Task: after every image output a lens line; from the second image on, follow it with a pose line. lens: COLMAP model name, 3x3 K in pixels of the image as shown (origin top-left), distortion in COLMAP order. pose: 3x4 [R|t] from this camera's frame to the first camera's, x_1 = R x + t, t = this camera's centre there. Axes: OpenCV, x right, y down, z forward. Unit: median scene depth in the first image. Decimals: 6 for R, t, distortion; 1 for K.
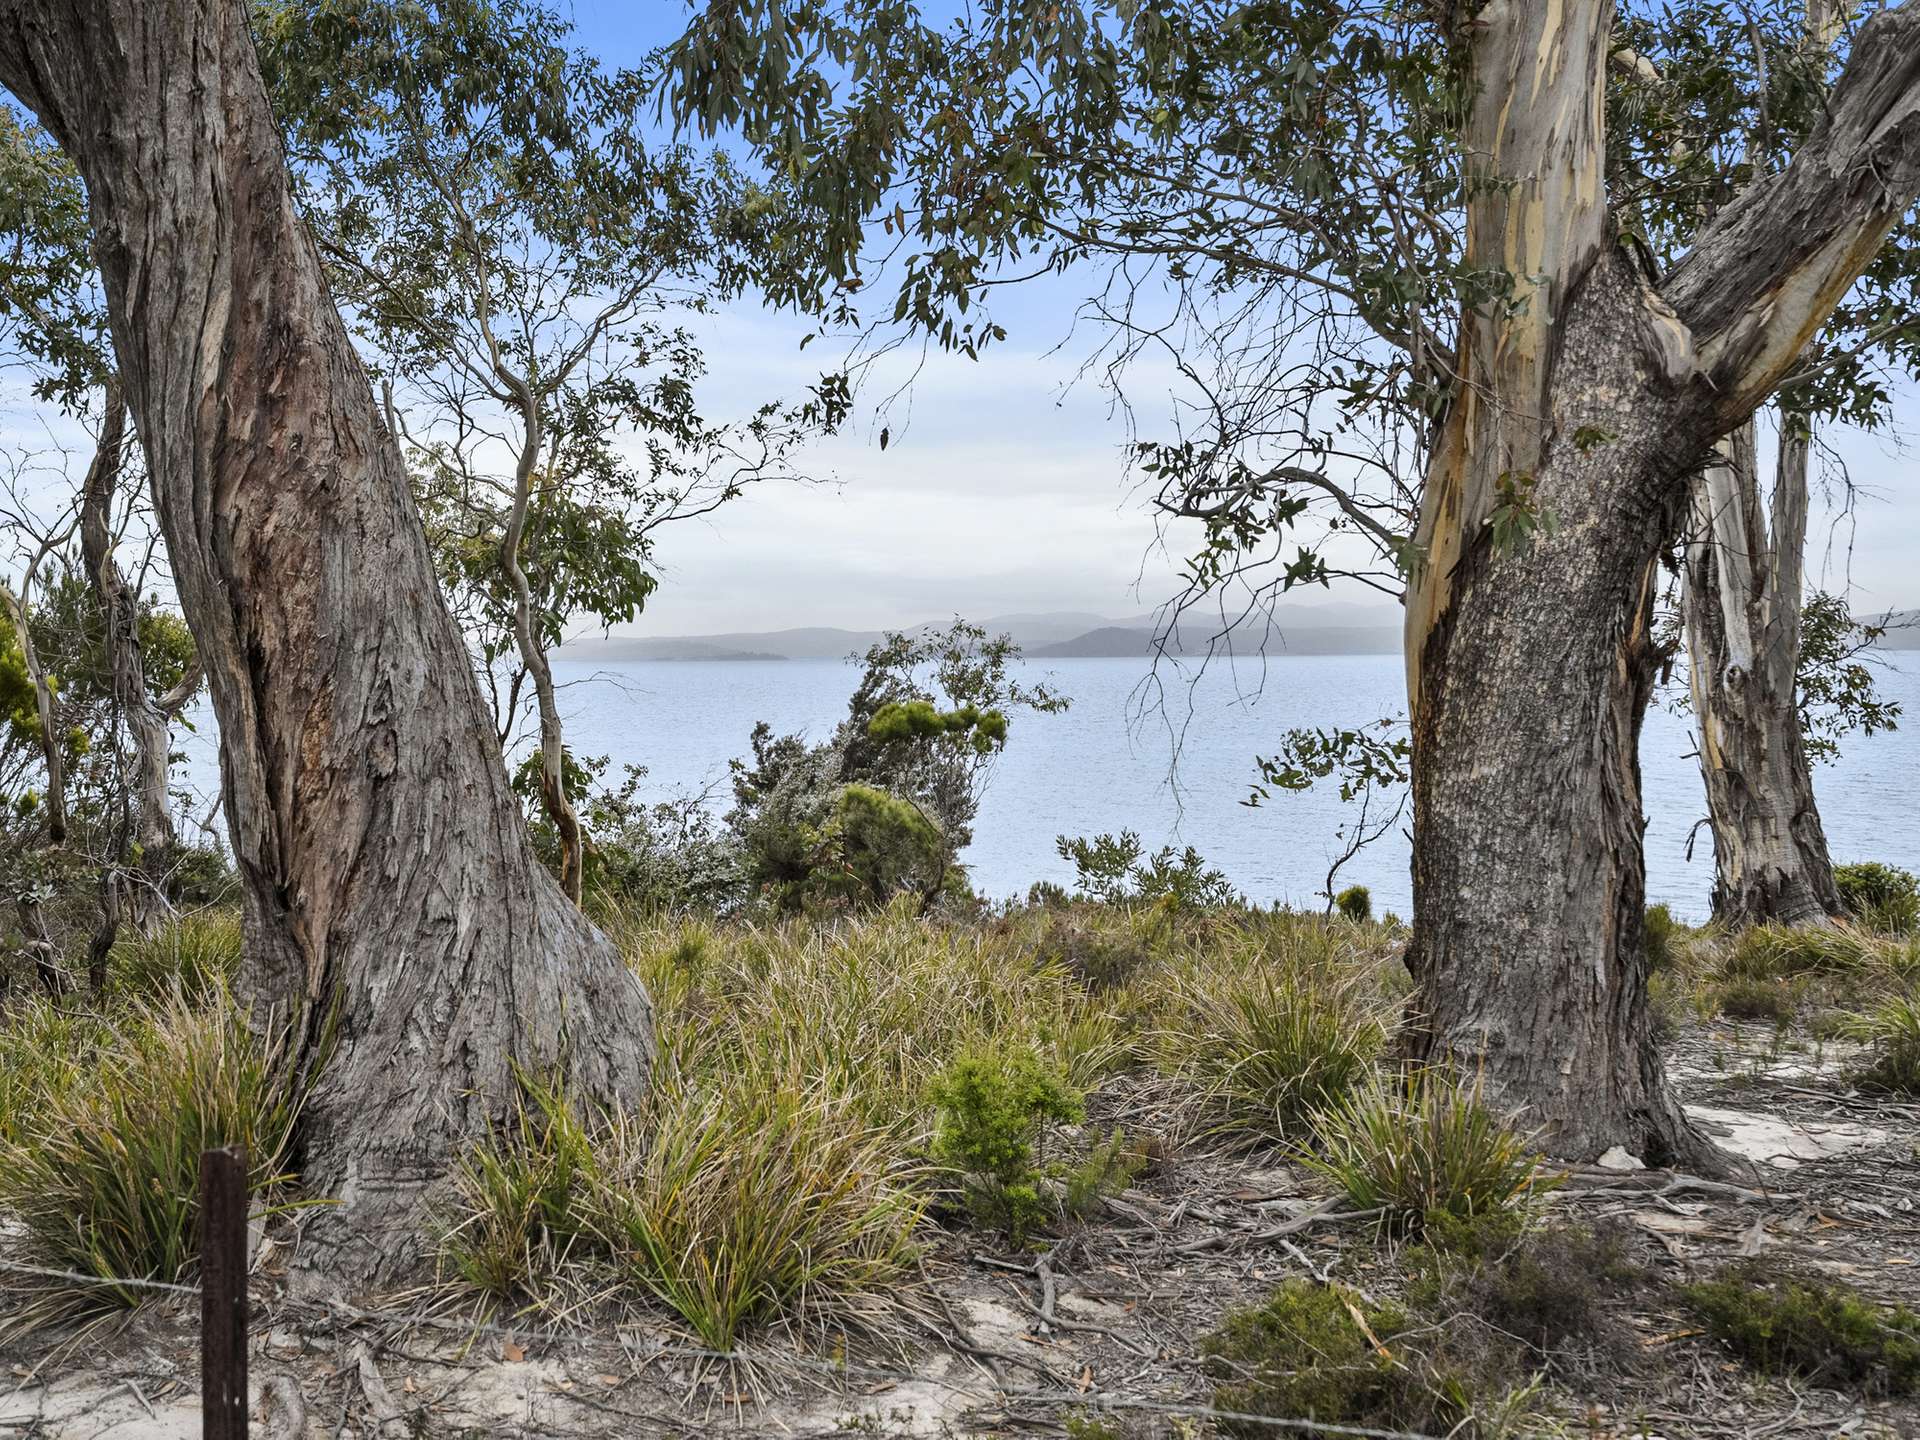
lens RADIAL K [[2133.9, 0, 961.9], [0, 2133.9, 722.1], [0, 0, 1]] dist [-0.018478, 0.000000]
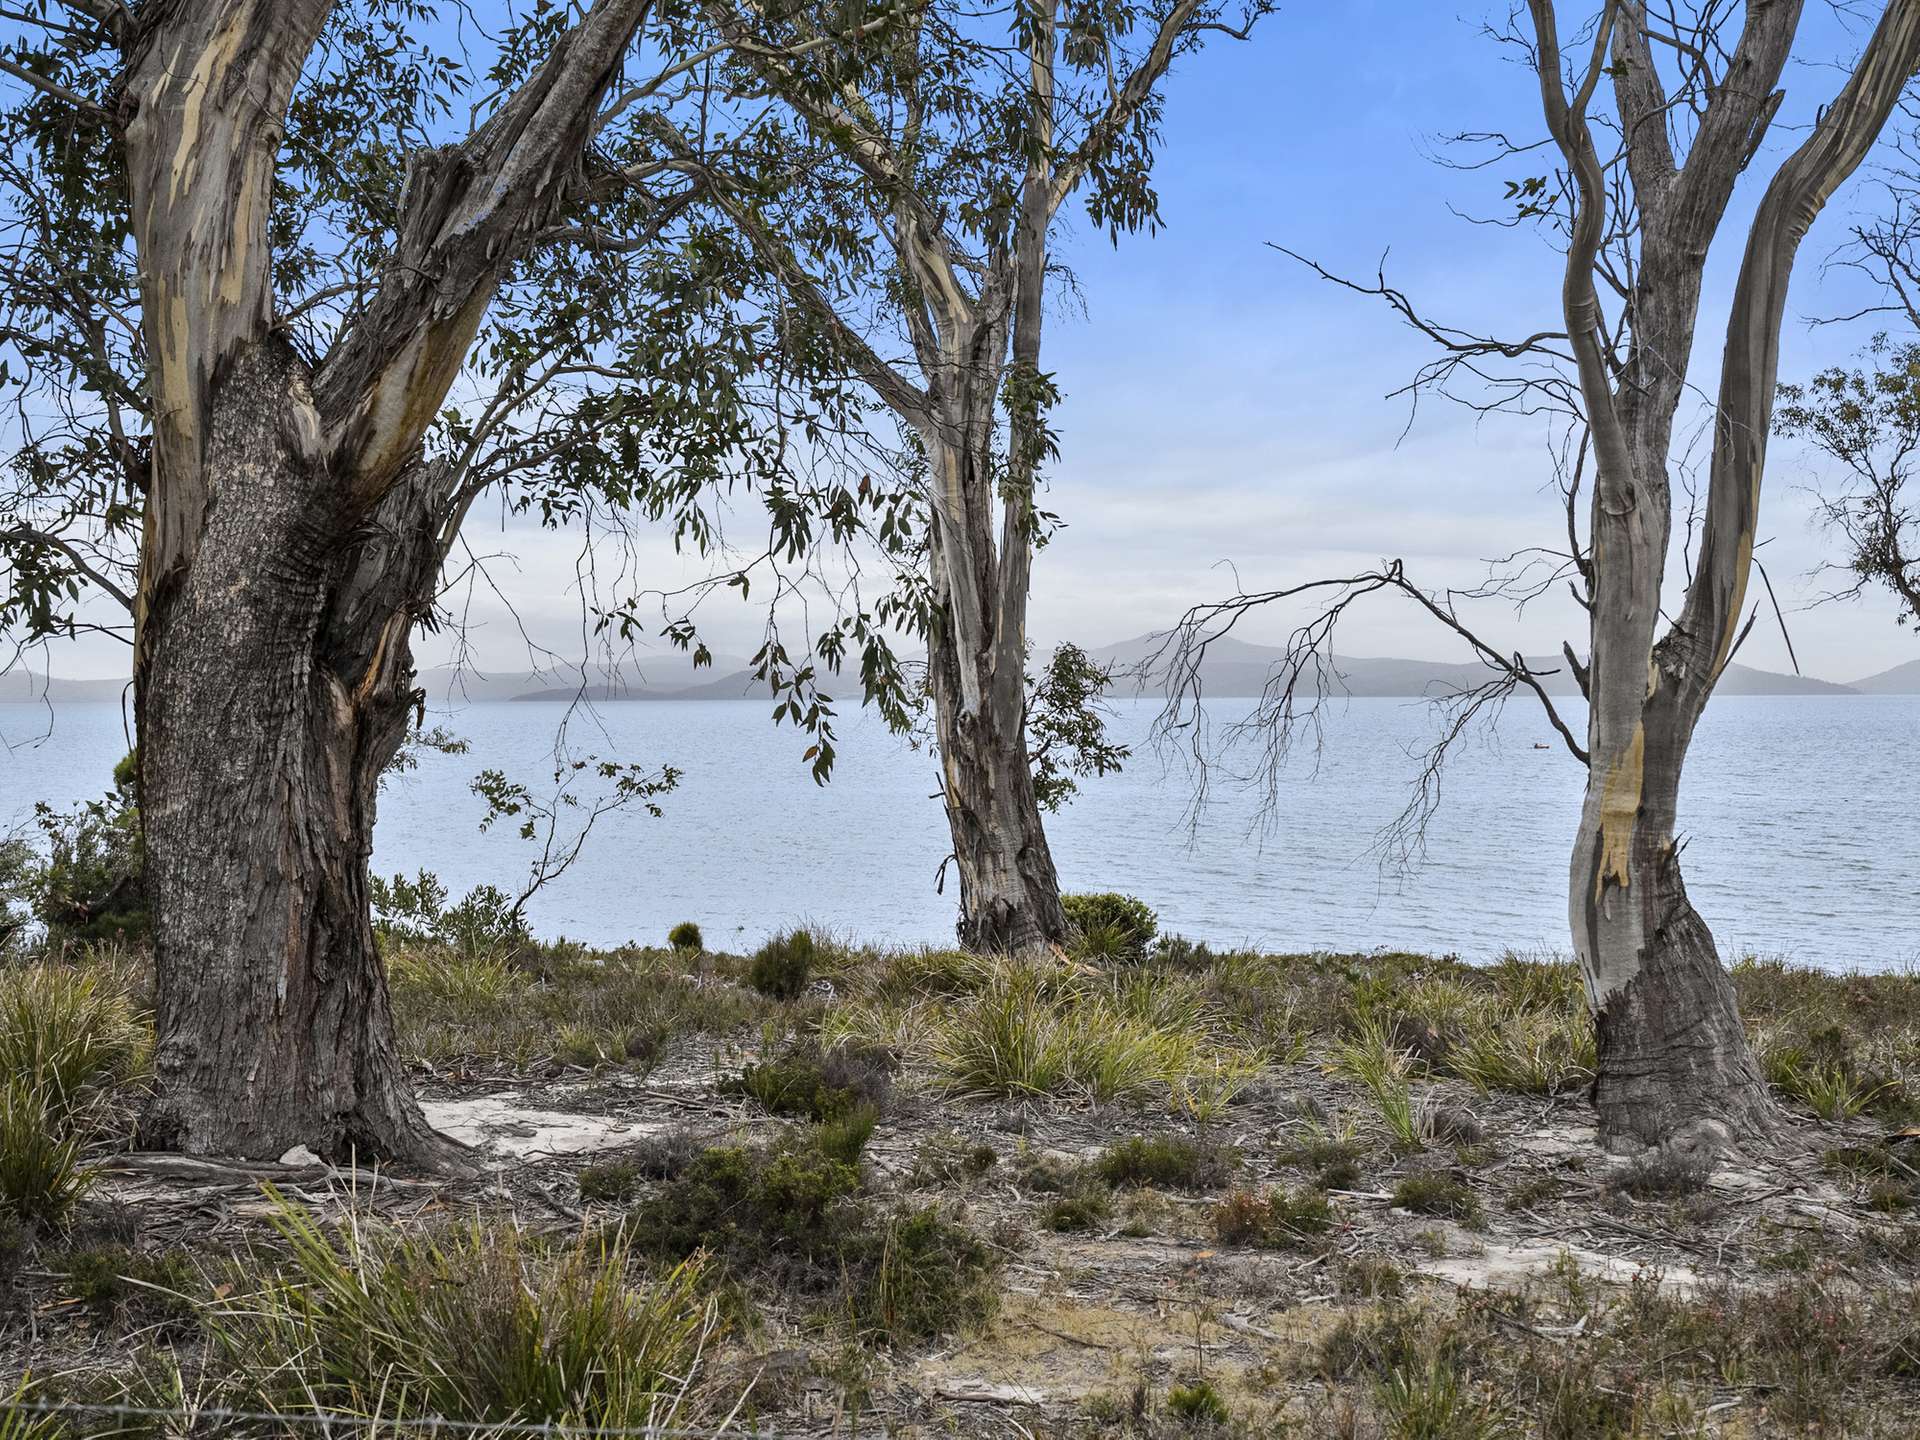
lens RADIAL K [[2133.9, 0, 959.1], [0, 2133.9, 718.4], [0, 0, 1]] dist [-0.018478, 0.000000]
pose [[0.980882, 0.003495, 0.194573, 0.426732], [0.000722, 0.999767, -0.021596, 0.000970], [-0.194603, 0.021323, 0.980650, -0.160076]]
